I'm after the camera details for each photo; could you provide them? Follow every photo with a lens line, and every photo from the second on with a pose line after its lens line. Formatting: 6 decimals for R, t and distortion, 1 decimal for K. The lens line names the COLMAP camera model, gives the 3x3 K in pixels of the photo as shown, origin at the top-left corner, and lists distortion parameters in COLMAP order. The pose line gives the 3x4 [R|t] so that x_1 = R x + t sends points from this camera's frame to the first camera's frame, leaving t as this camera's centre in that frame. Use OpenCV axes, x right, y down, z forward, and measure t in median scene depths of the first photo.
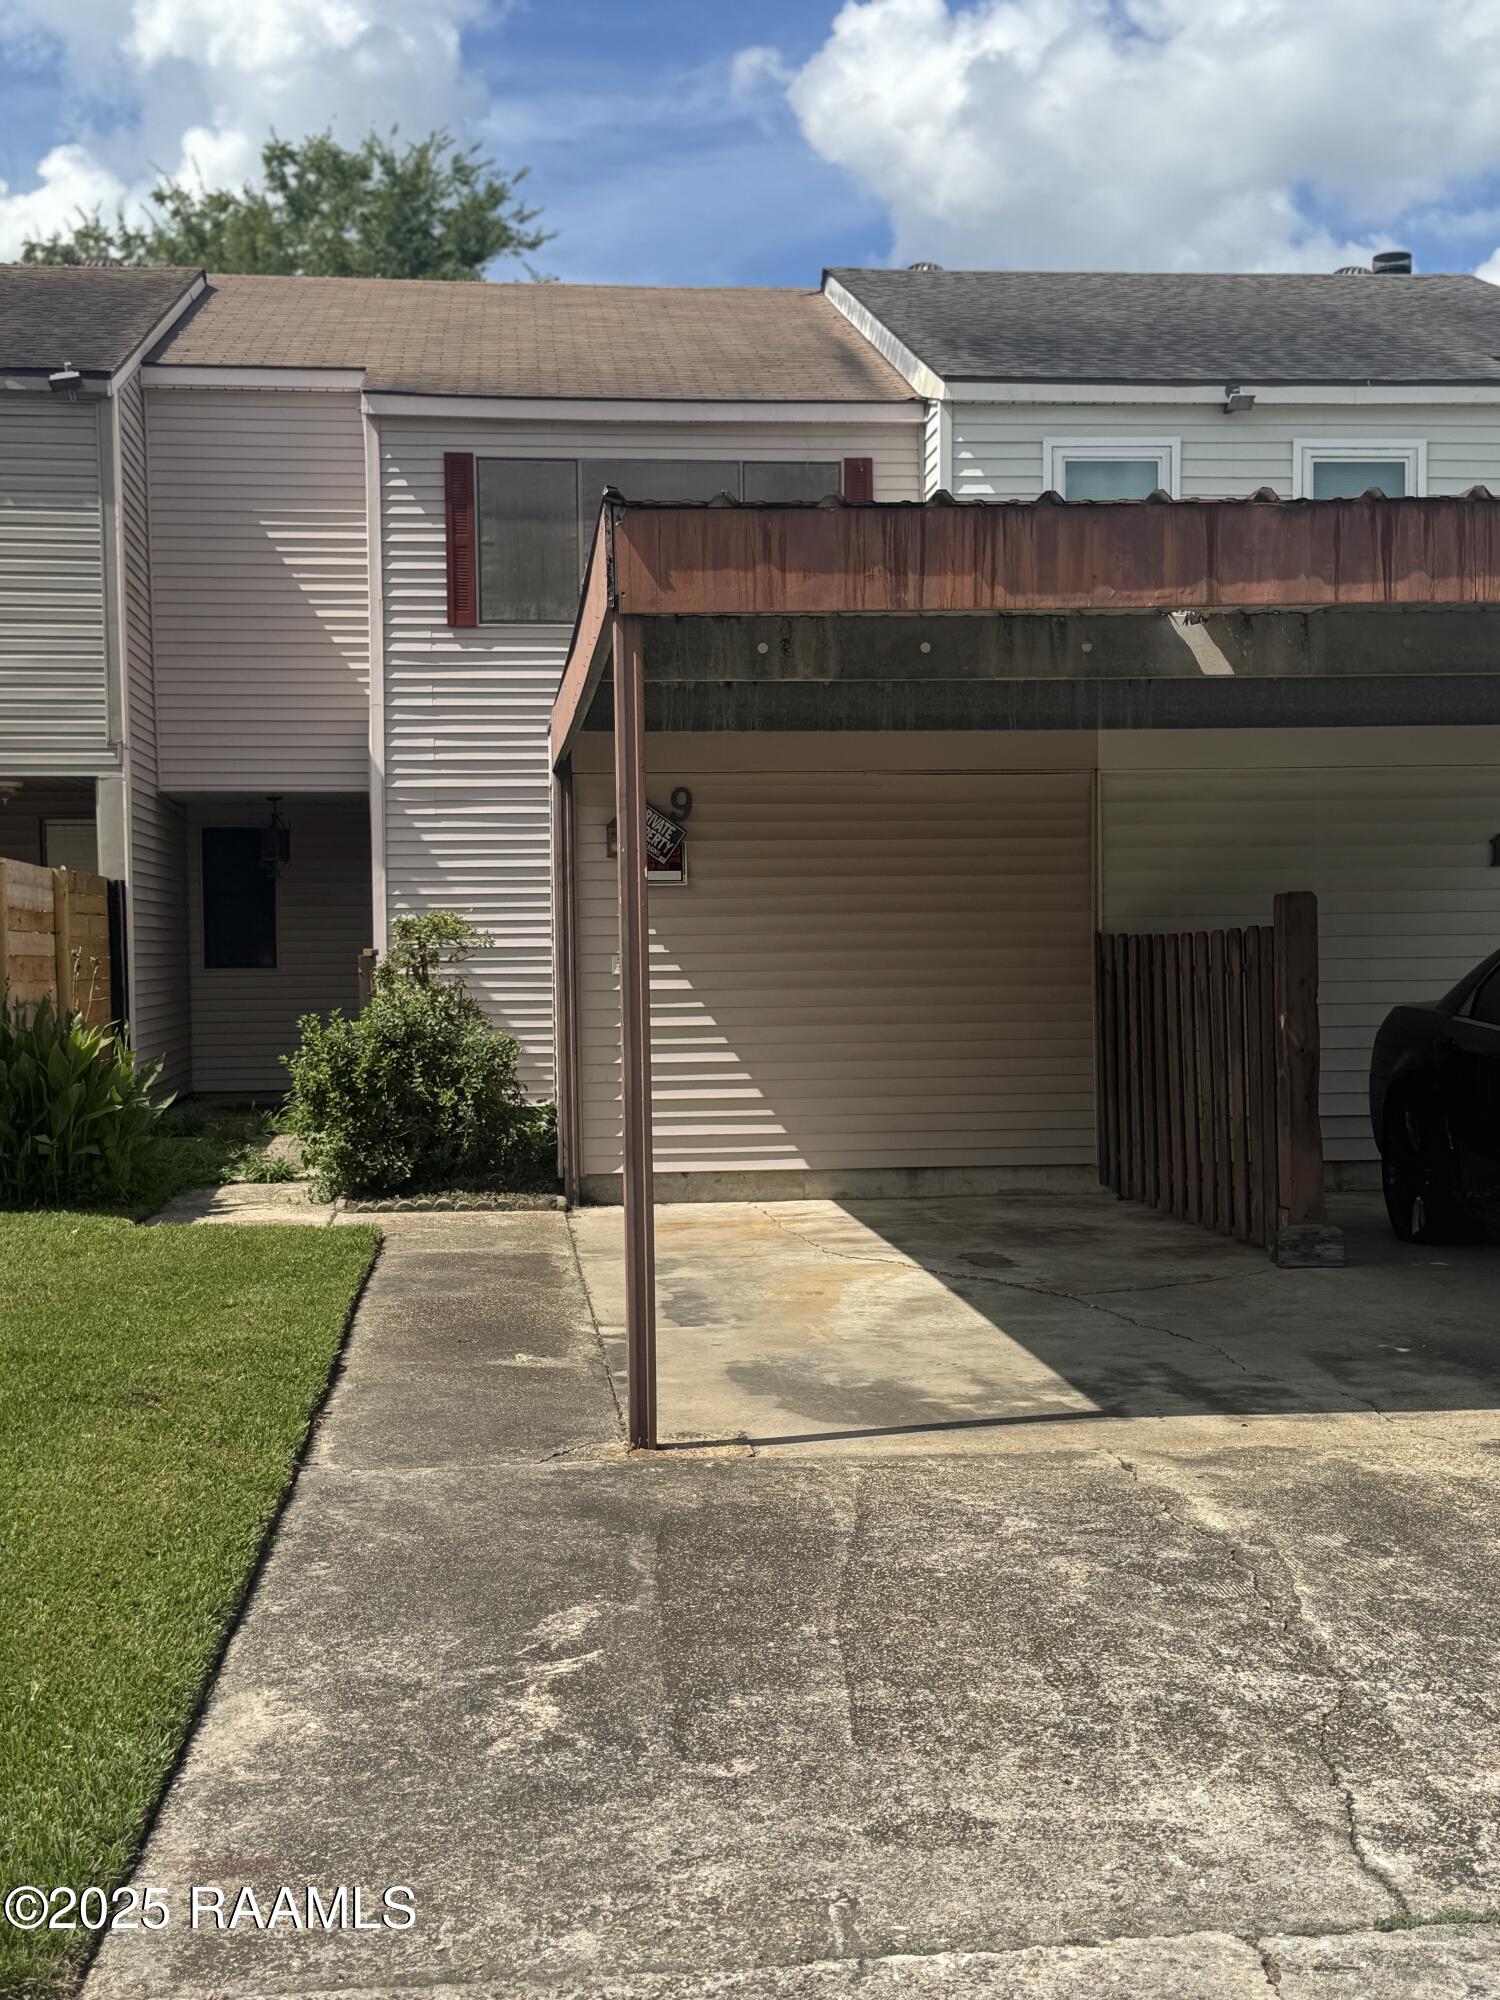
lens RADIAL K [[2380.2, 0, 747.8], [0, 2380.2, 1014.4], [0, 0, 1]] dist [0.171068, 0.000000]
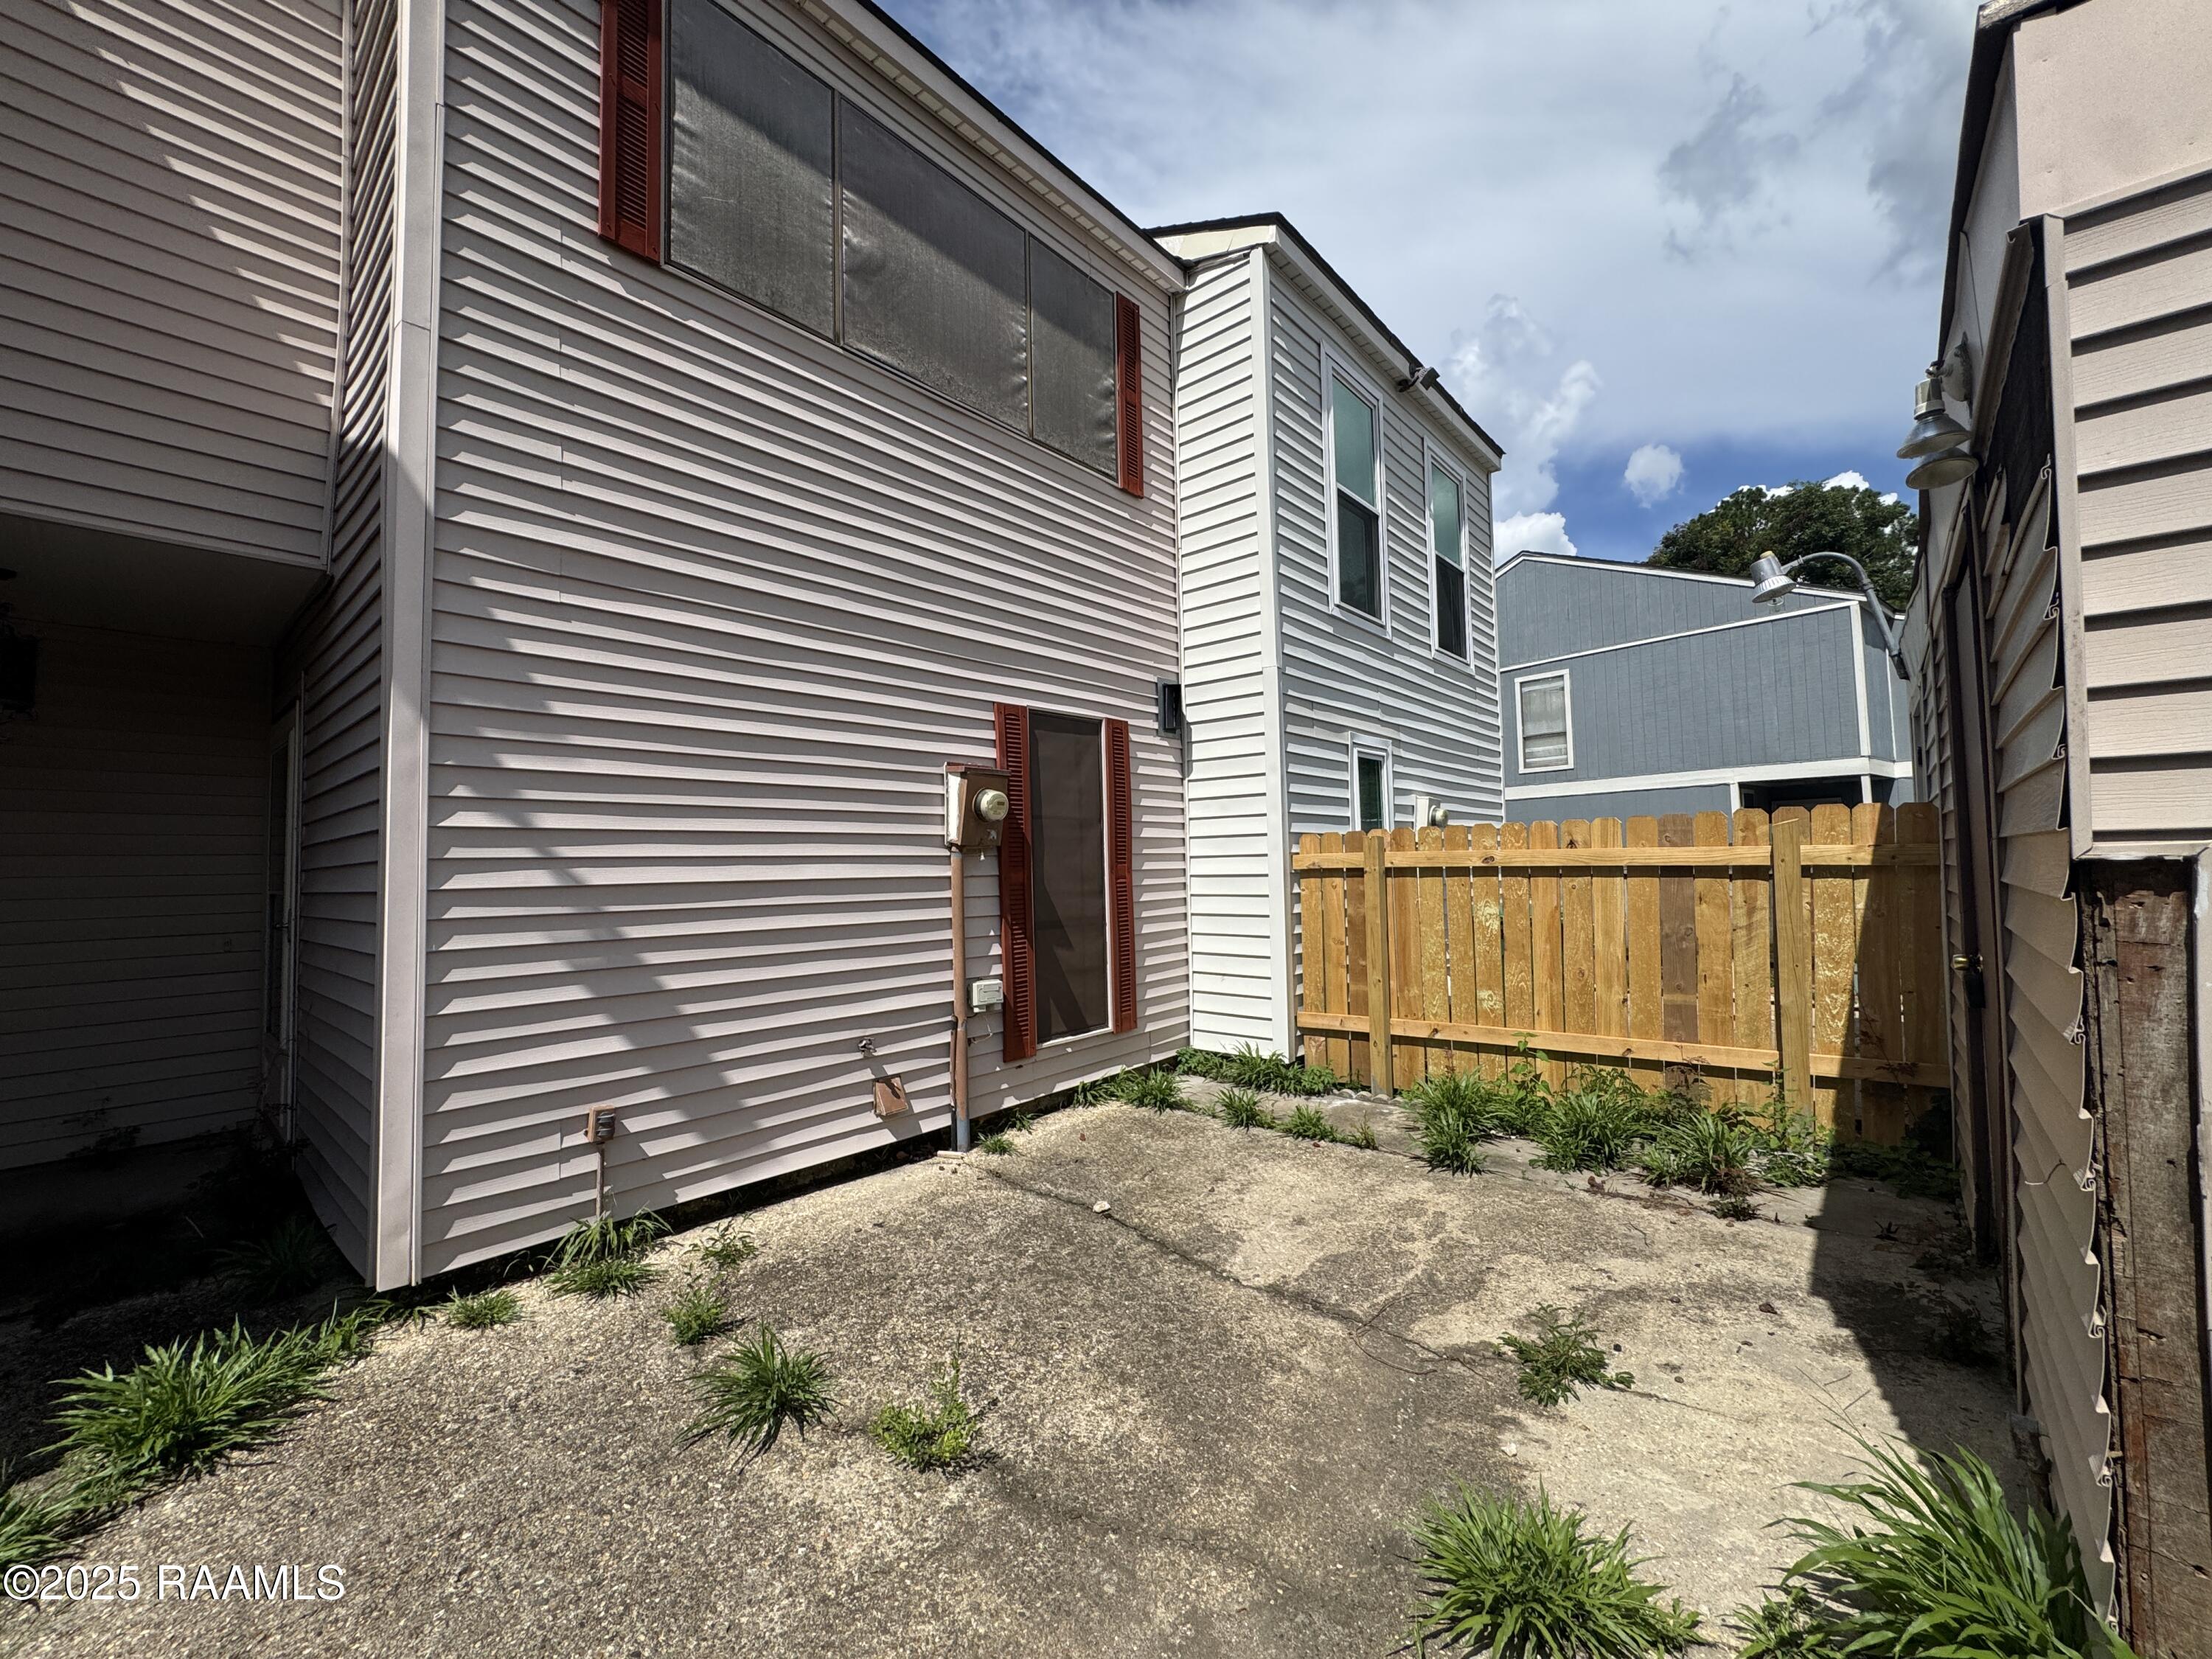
lens RADIAL K [[887.9, 0, 1108.2], [0, 887.9, 827.4], [0, 0, 1]] dist [-0.000918, 0.000156]
pose [[0.729440, 0.026562, 0.683528, -0.173604], [0.028920, 0.997155, -0.069612, -0.024574], [-0.683433, 0.070545, 0.726597, 0.816036]]
